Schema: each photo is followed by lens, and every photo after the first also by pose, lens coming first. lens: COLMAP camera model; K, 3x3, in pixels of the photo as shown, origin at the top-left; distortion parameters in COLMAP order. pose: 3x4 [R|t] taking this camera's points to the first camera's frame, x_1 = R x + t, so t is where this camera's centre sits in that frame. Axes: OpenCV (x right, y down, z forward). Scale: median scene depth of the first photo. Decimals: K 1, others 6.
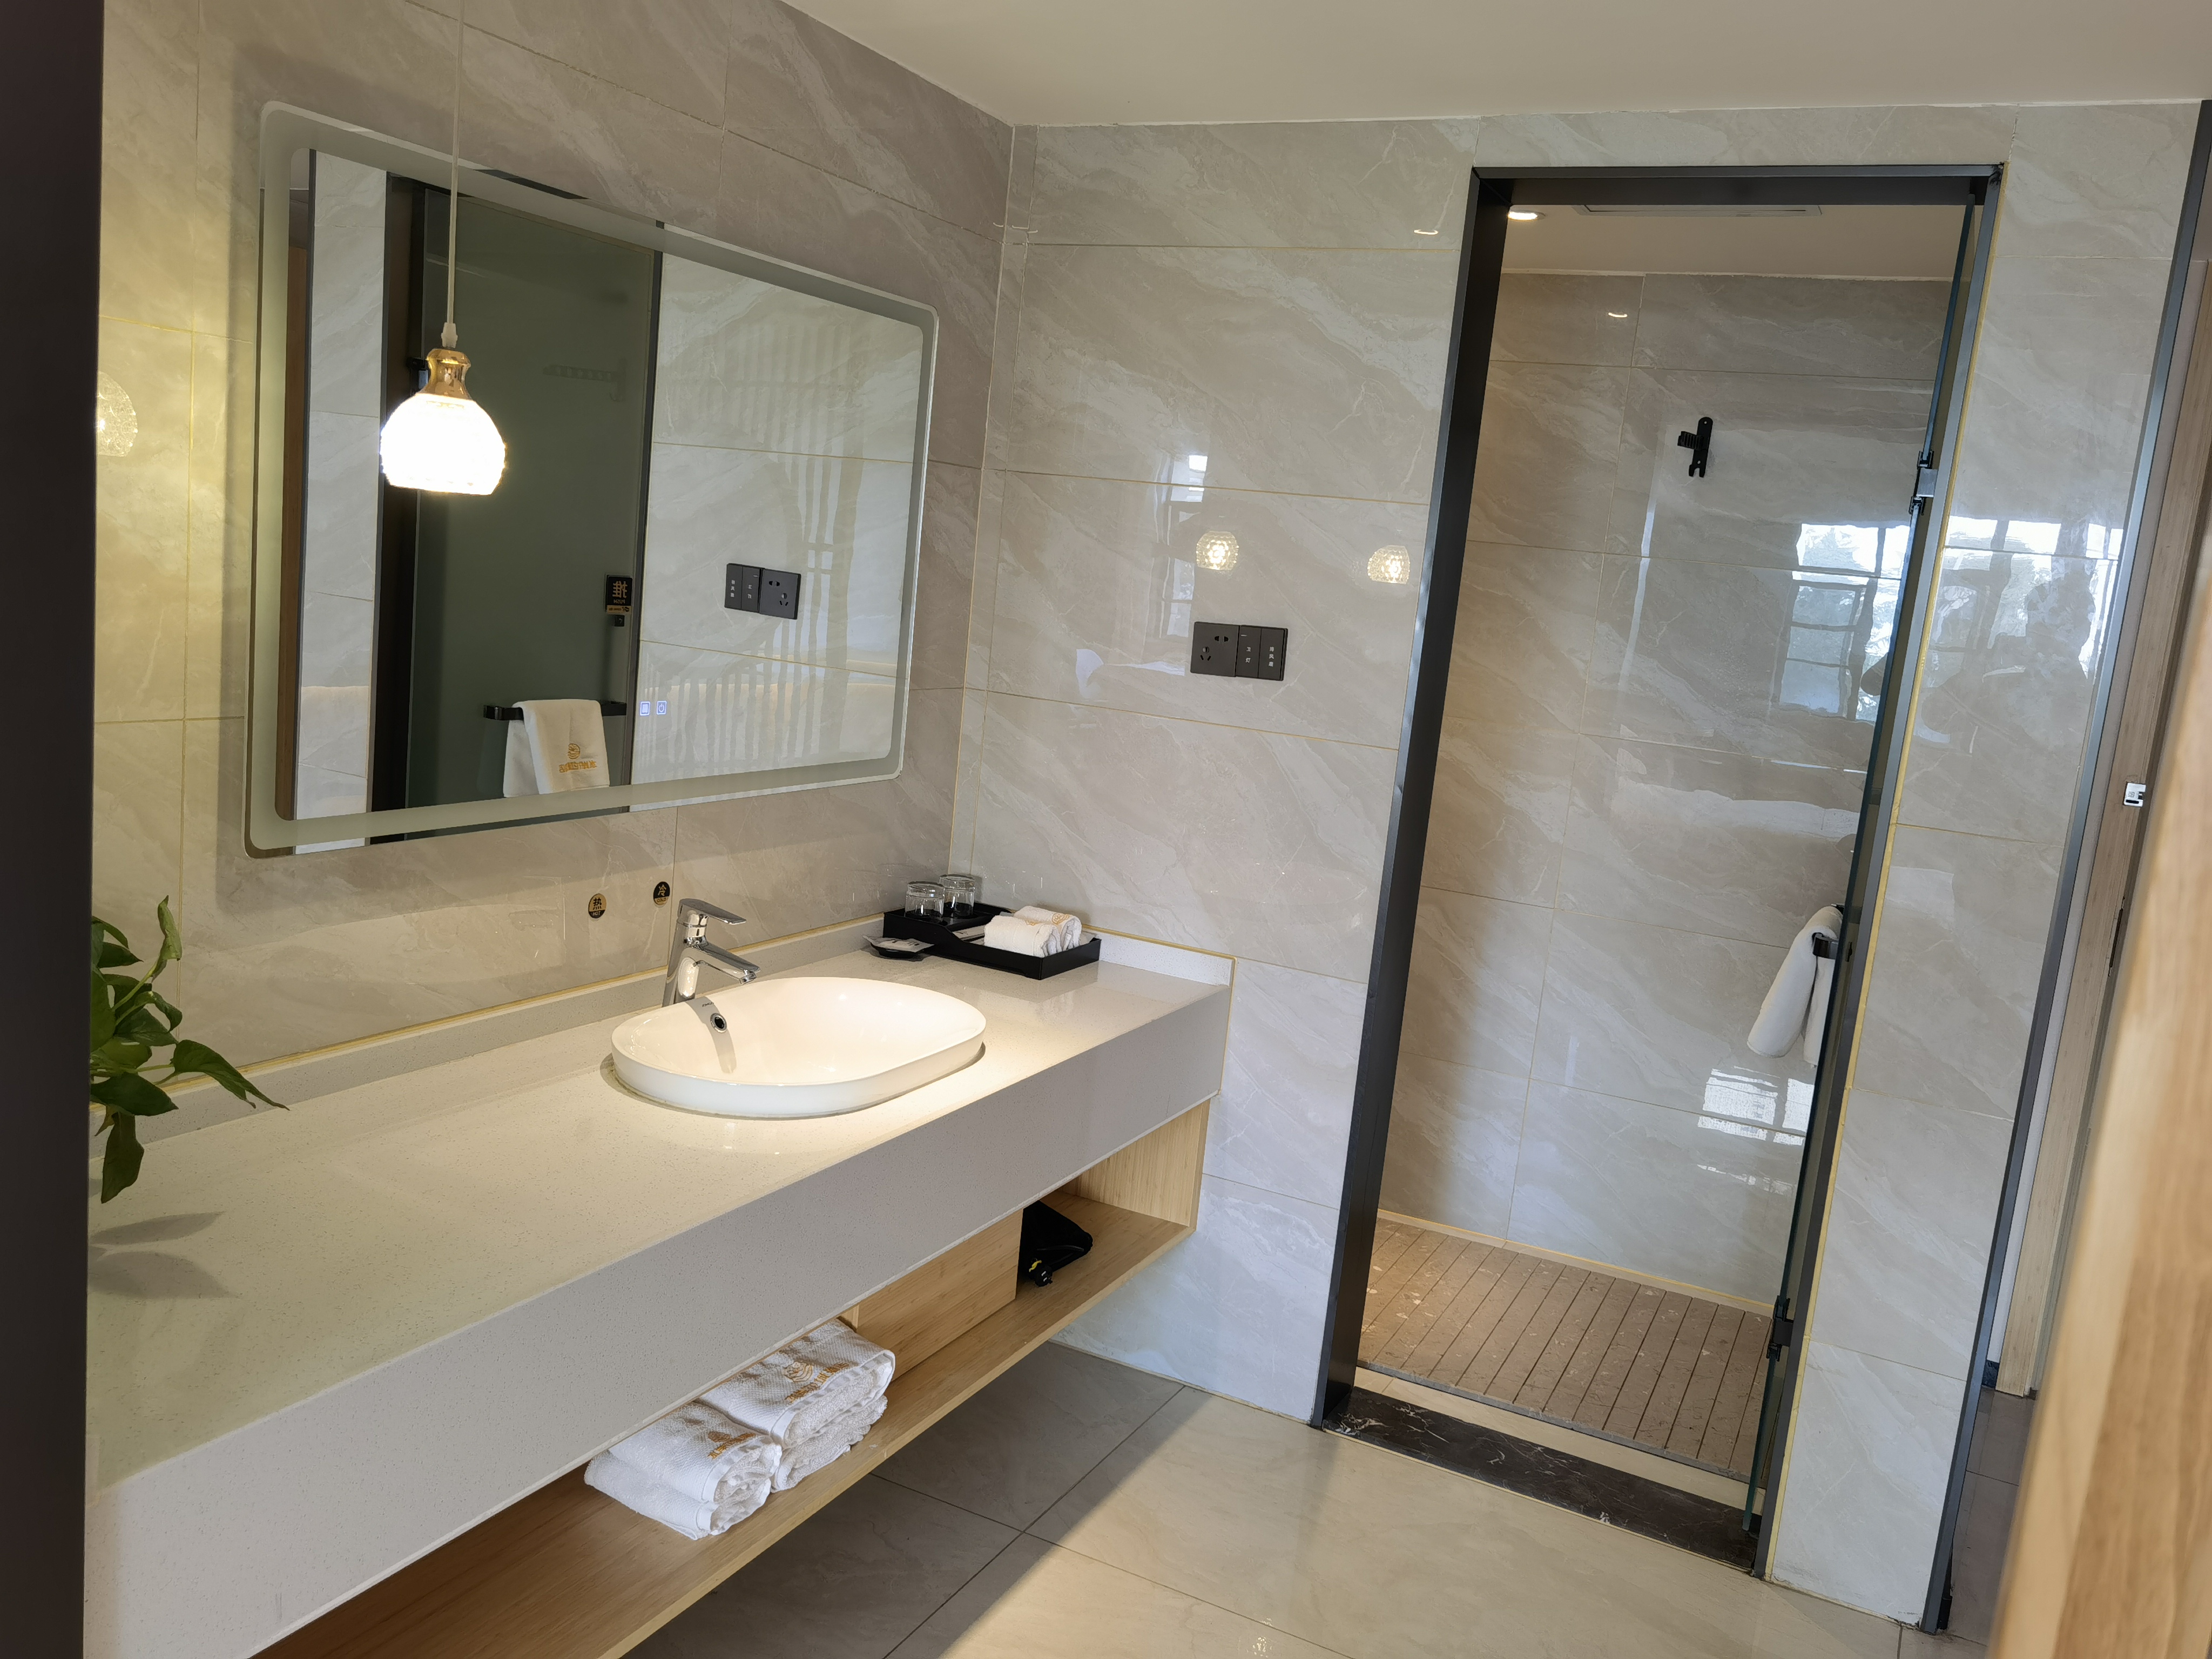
lens RADIAL K [[1769.6, 0, 1102.2], [0, 1769.6, 838.8], [0, 0, 1]] dist [0.007150, 0.008902]
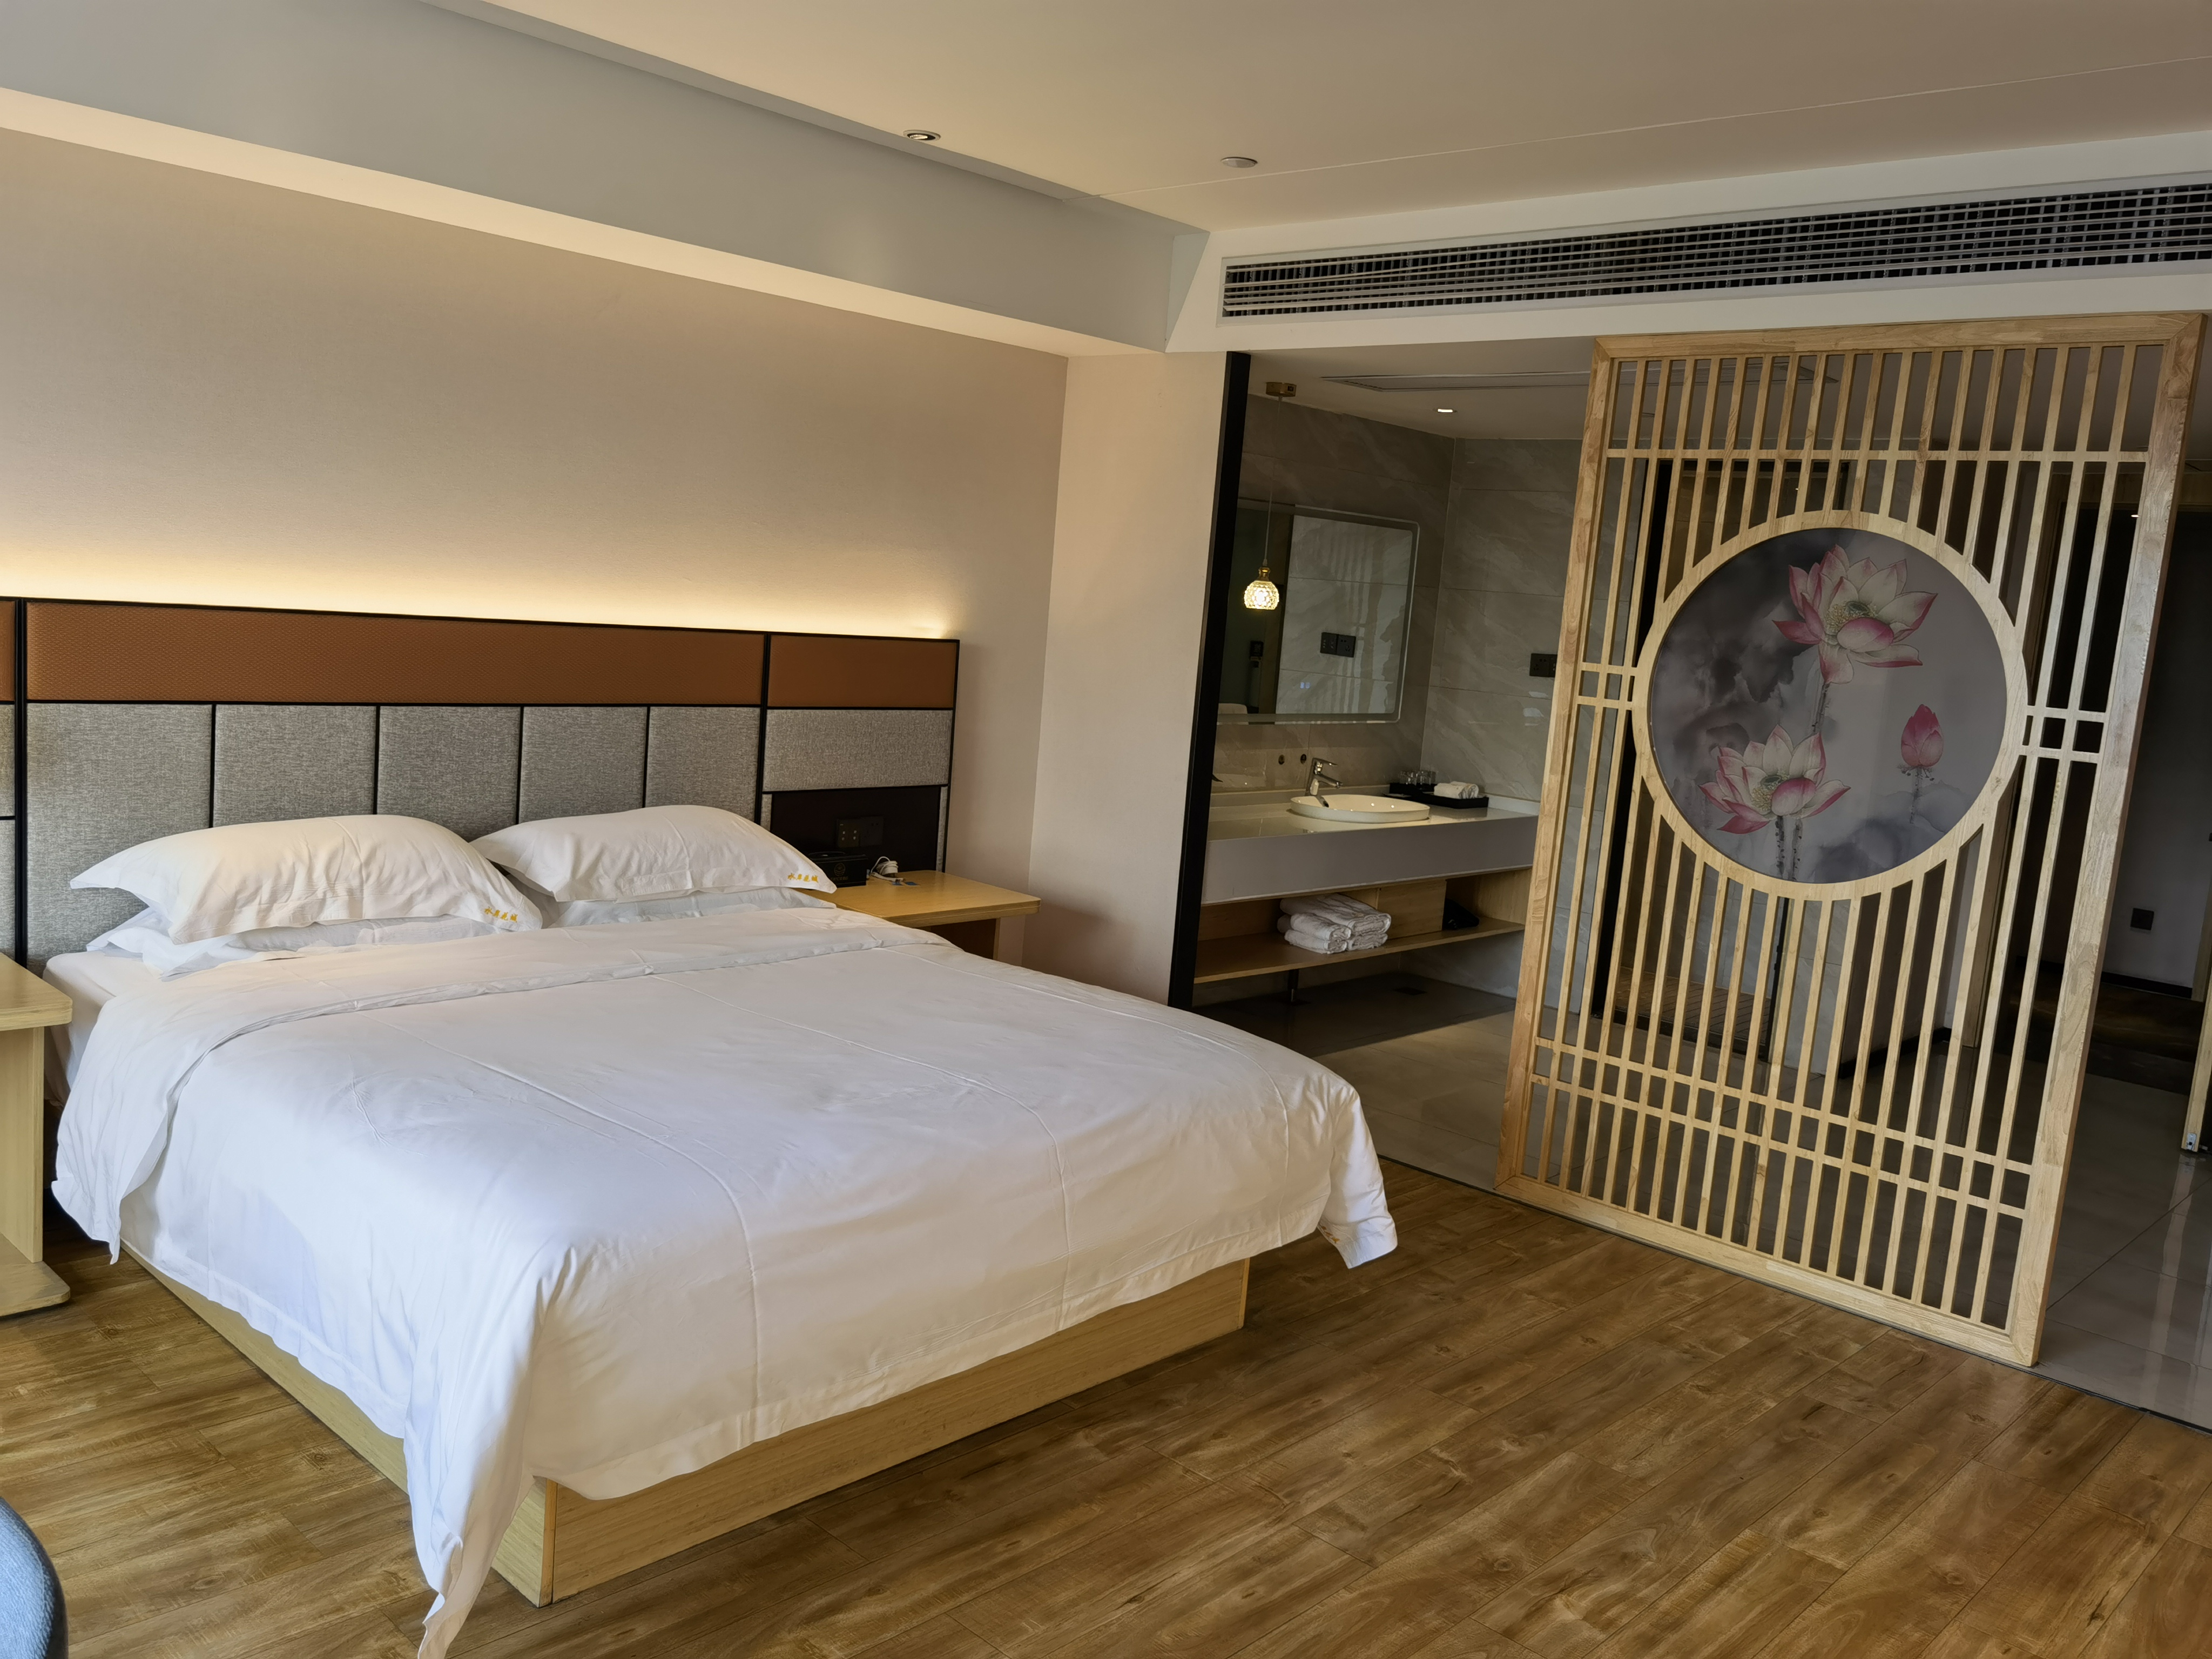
lens RADIAL K [[1769.6, 0, 1112.5], [0, 1769.6, 837.9], [0, 0, 1]] dist [0.007150, 0.008902]
pose [[0.960909, 0.014552, -0.276480, 0.161515], [-0.026892, 0.998802, -0.040894, 0.211981], [0.275554, 0.046730, 0.960149, -1.262886]]
